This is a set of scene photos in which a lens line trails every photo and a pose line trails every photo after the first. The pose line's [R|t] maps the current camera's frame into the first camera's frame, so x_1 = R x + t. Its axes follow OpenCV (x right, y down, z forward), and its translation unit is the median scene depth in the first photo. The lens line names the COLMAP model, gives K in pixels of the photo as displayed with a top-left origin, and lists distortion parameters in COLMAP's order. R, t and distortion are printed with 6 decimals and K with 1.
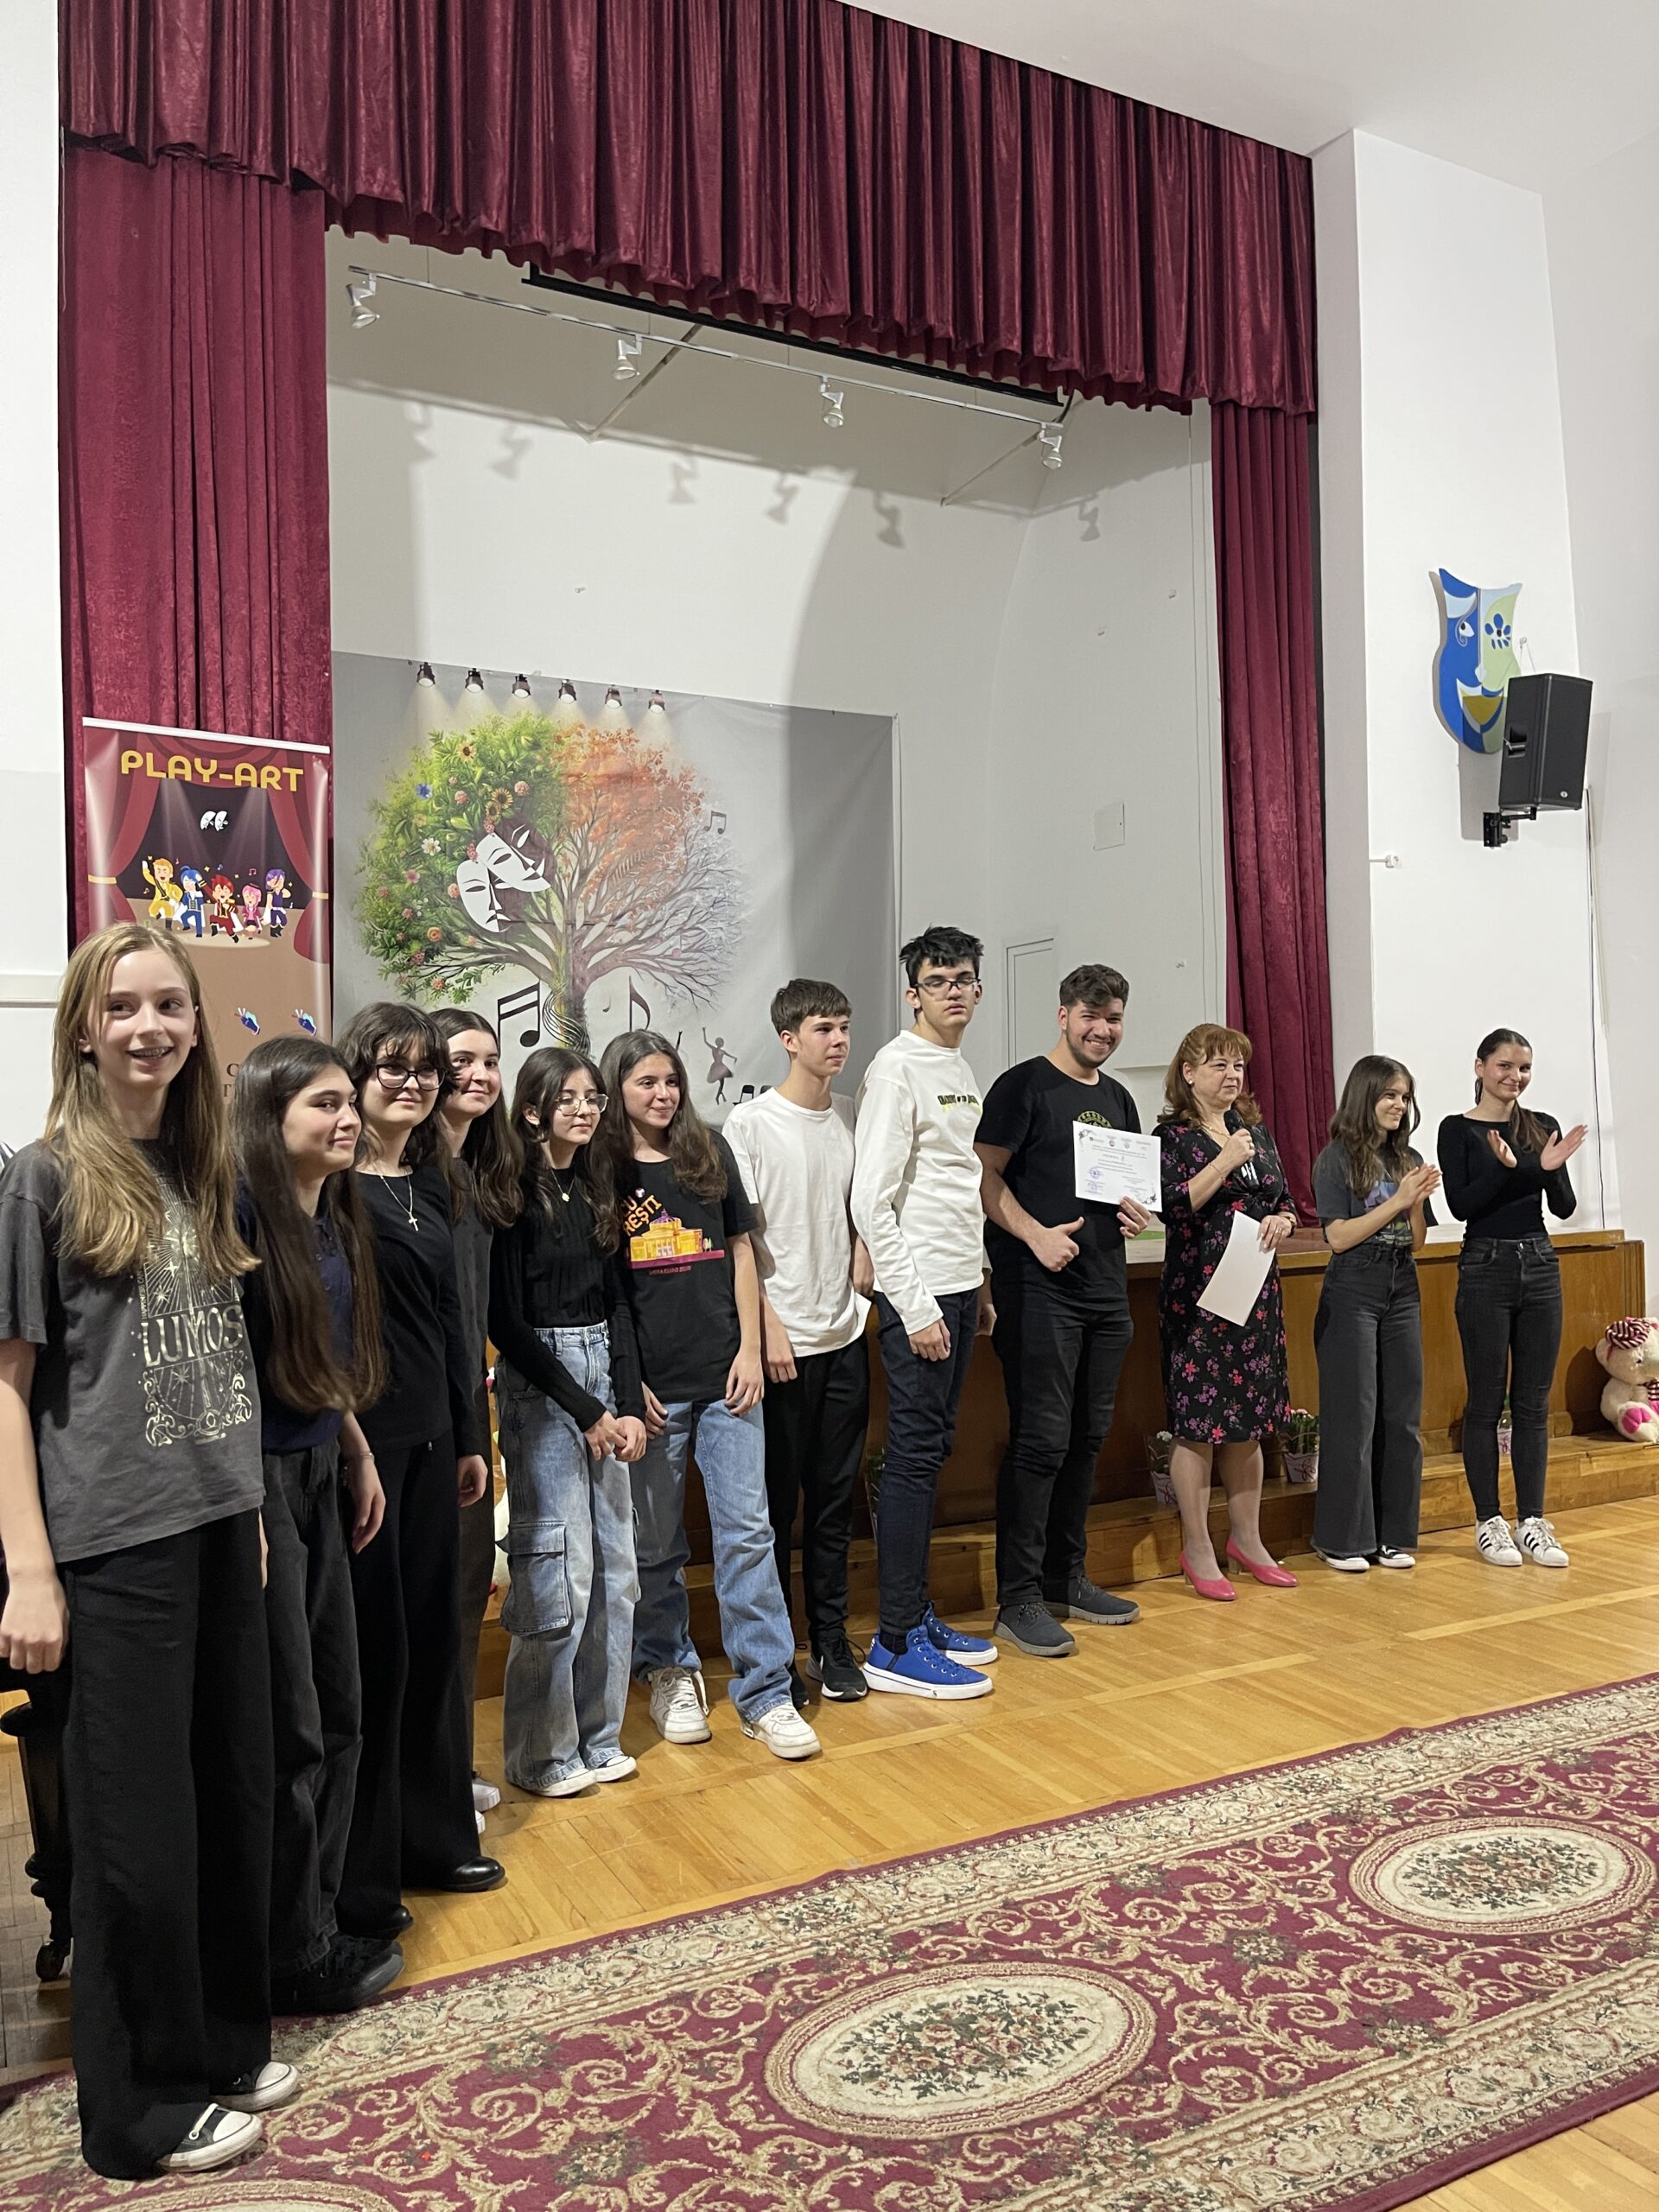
lens RADIAL K [[1677.7, 0, 826.0], [0, 1677.7, 1126.3], [0, 0, 1]] dist [0.054342, -0.055915]
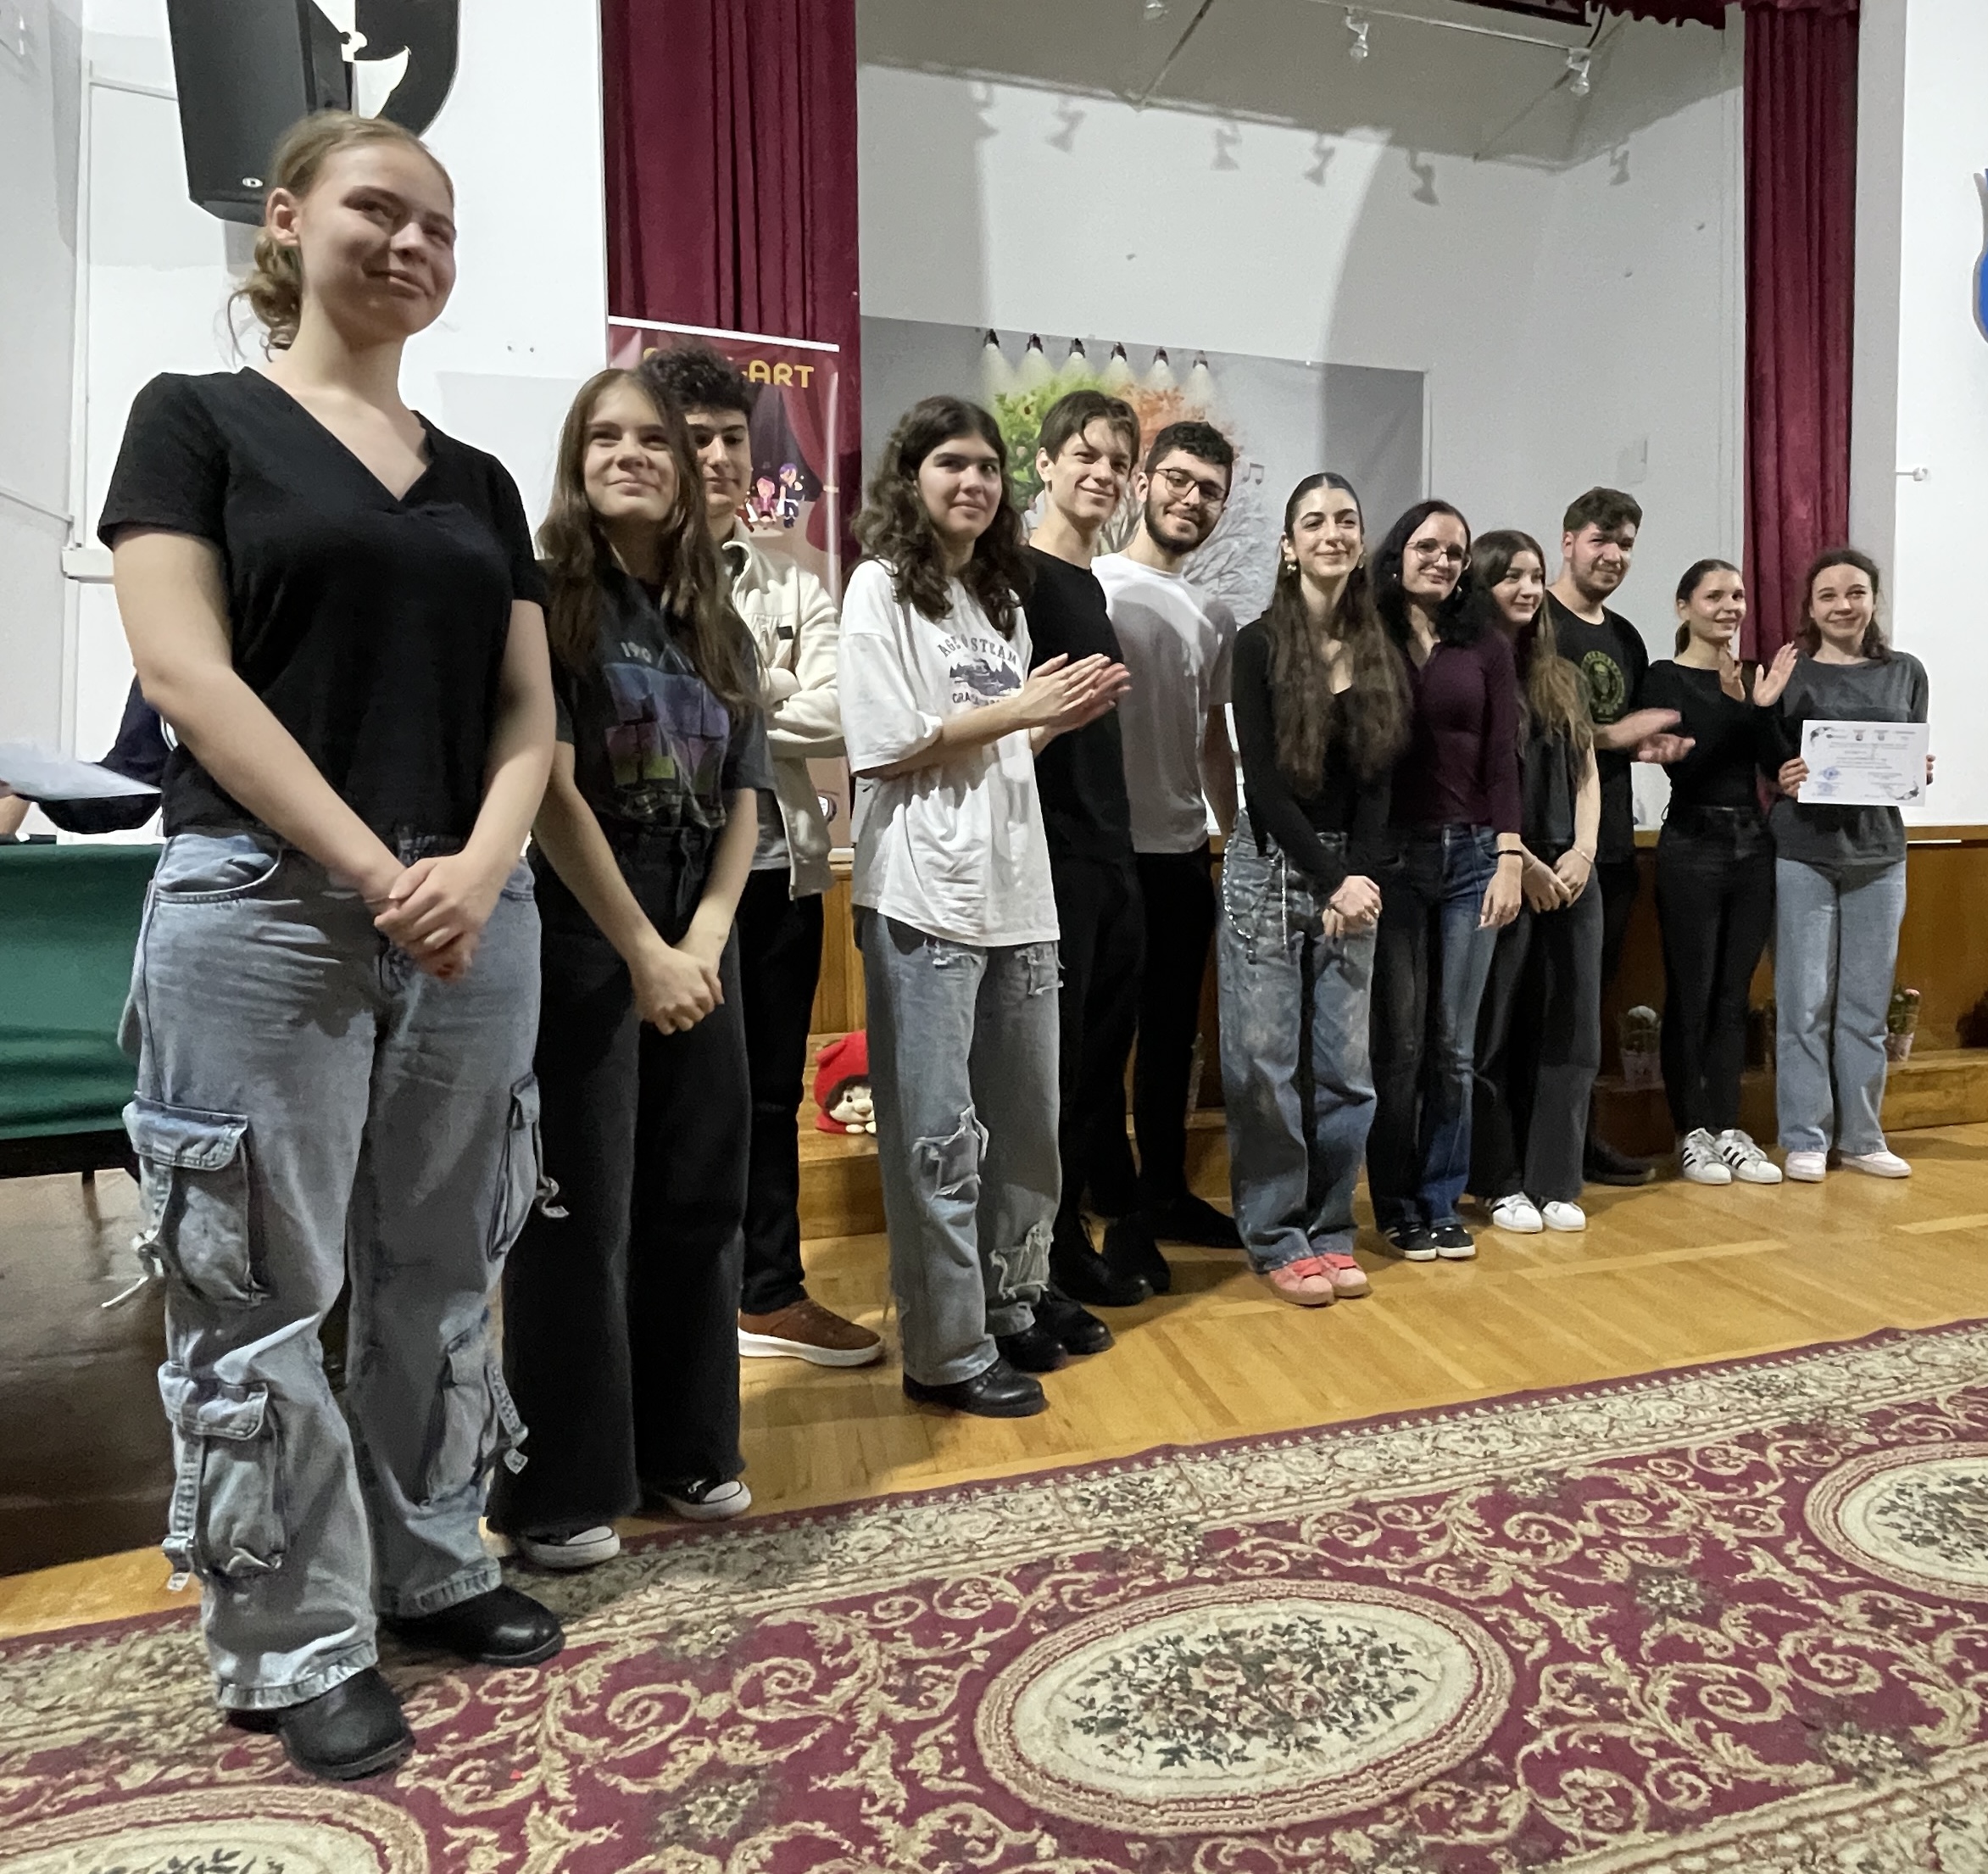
lens RADIAL K [[1386.1, 0, 1159.0], [0, 1386.1, 914.4], [0, 0, 1]] dist [-0.012755, 0.004954]
pose [[0.985594, 0.022632, -0.167609, 0.036595], [-0.009088, 0.996661, 0.081138, 0.038192], [0.168886, -0.078446, 0.982509, 0.109514]]
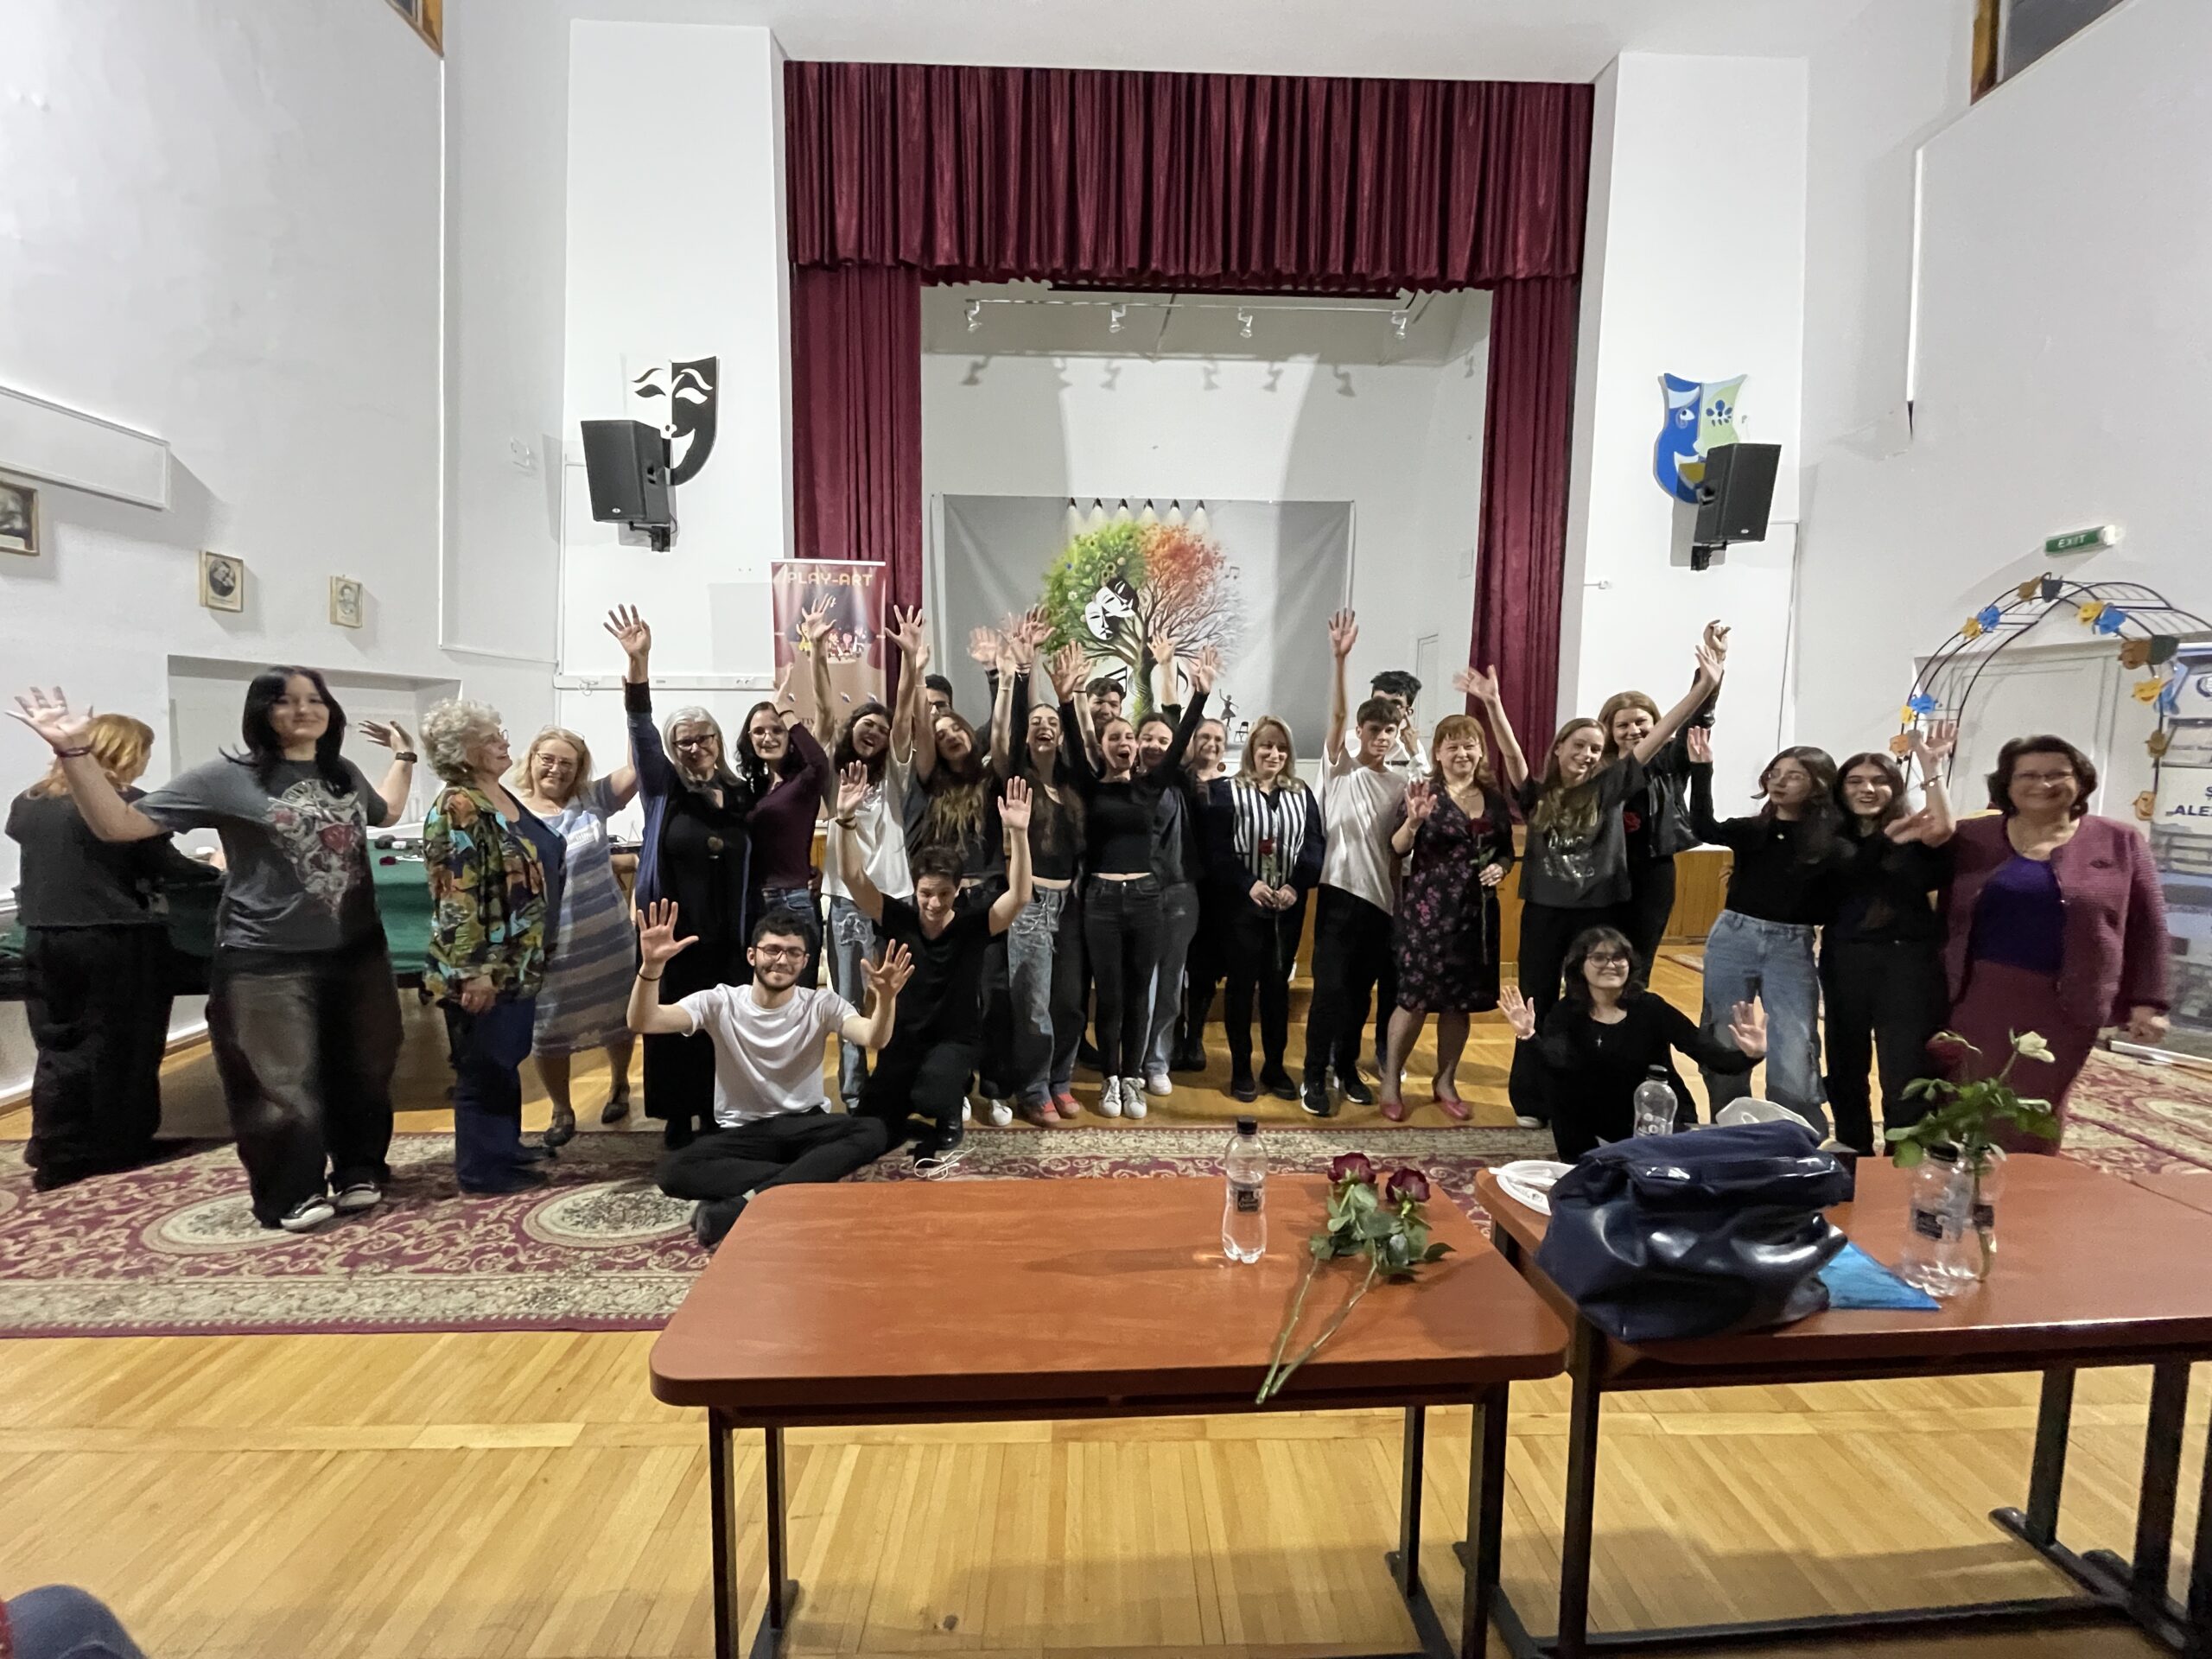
lens RADIAL K [[897.9, 0, 1098.3], [0, 897.9, 834.4], [0, 0, 1]] dist [0.005989, 0.000672]
pose [[0.898932, 0.076150, -0.431420, 0.293415], [-0.023170, 0.991663, 0.126759, -0.028798], [0.437476, -0.103952, 0.893202, 0.070737]]
